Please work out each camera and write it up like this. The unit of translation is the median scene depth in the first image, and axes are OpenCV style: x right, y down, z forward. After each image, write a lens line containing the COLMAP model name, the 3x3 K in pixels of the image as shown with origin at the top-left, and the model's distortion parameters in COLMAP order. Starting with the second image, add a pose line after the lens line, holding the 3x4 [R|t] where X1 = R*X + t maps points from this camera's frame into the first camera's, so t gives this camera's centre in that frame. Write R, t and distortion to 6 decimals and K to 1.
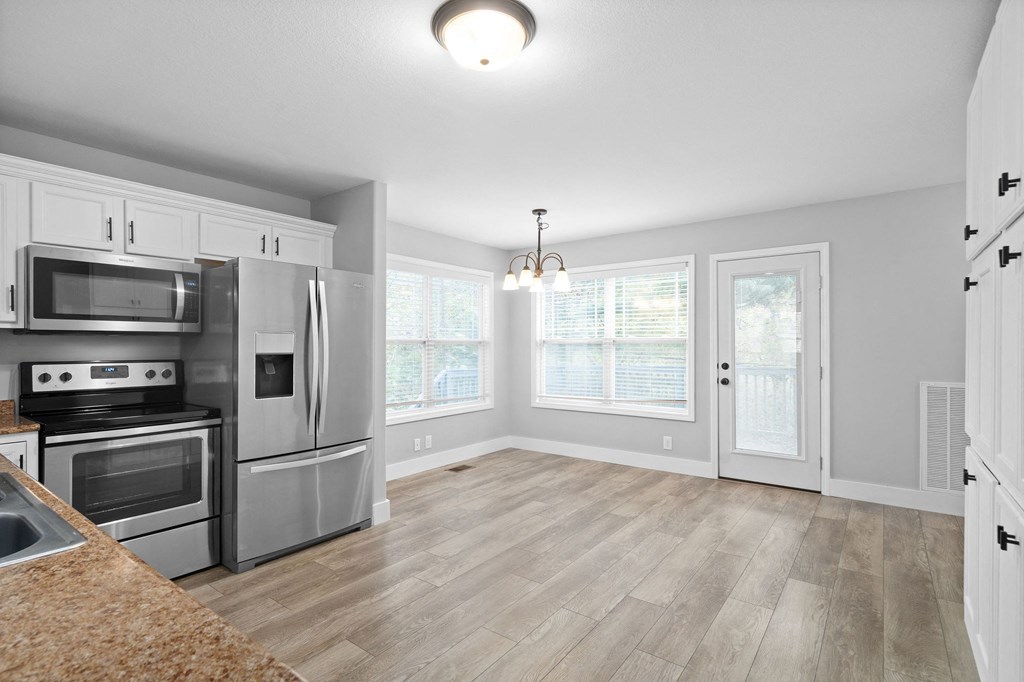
lens RADIAL K [[500.4, 0, 509.4], [0, 500.4, 345.0], [0, 0, 1]] dist [-0.000642, 0.000255]
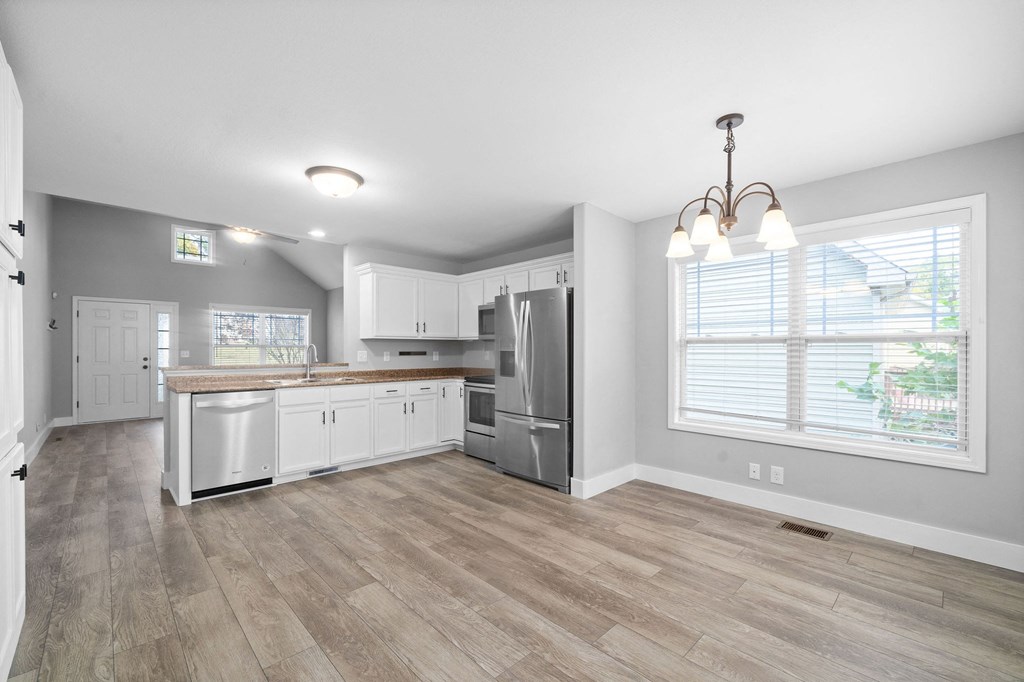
lens RADIAL K [[432.7, 0, 500.8], [0, 432.7, 350.5], [0, 0, 1]] dist [-0.000009, 0.000051]
pose [[-0.181876, 0.003485, -0.983315, 0.820057], [-0.001311, 0.999992, 0.003787, 0.011056], [0.983321, 0.001978, -0.181870, 1.079446]]
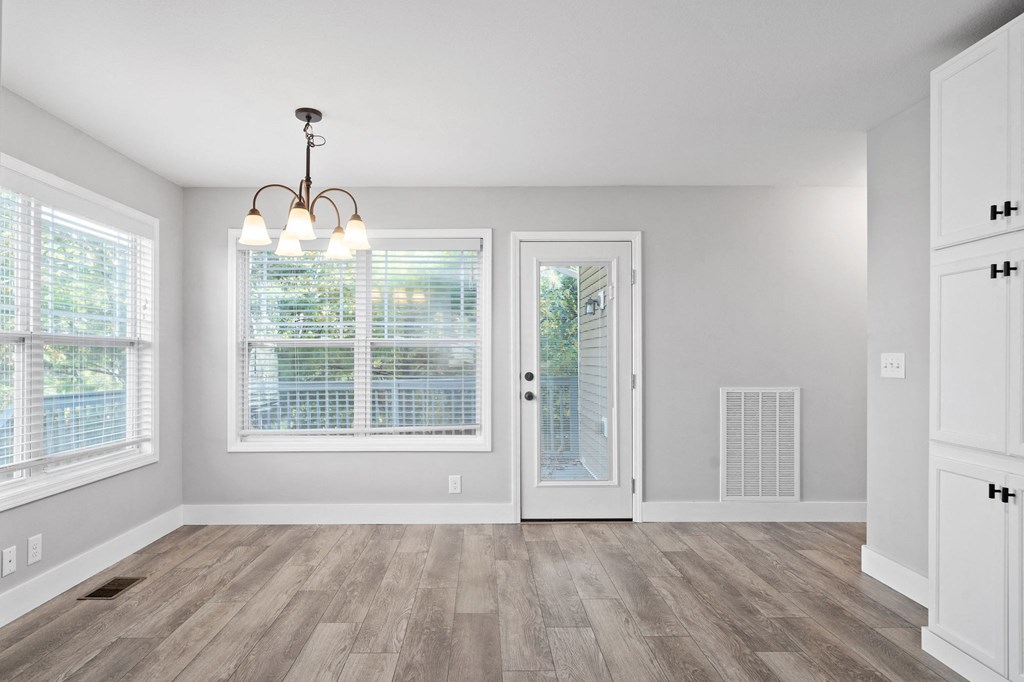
lens RADIAL K [[583.6, 0, 491.5], [0, 583.6, 353.8], [0, 0, 1]] dist [0.002619, 0.001811]
pose [[0.791054, 0.004352, 0.611730, -0.241324], [0.000165, 0.999973, -0.007328, 0.019356], [-0.611746, 0.005897, 0.791033, 0.445046]]
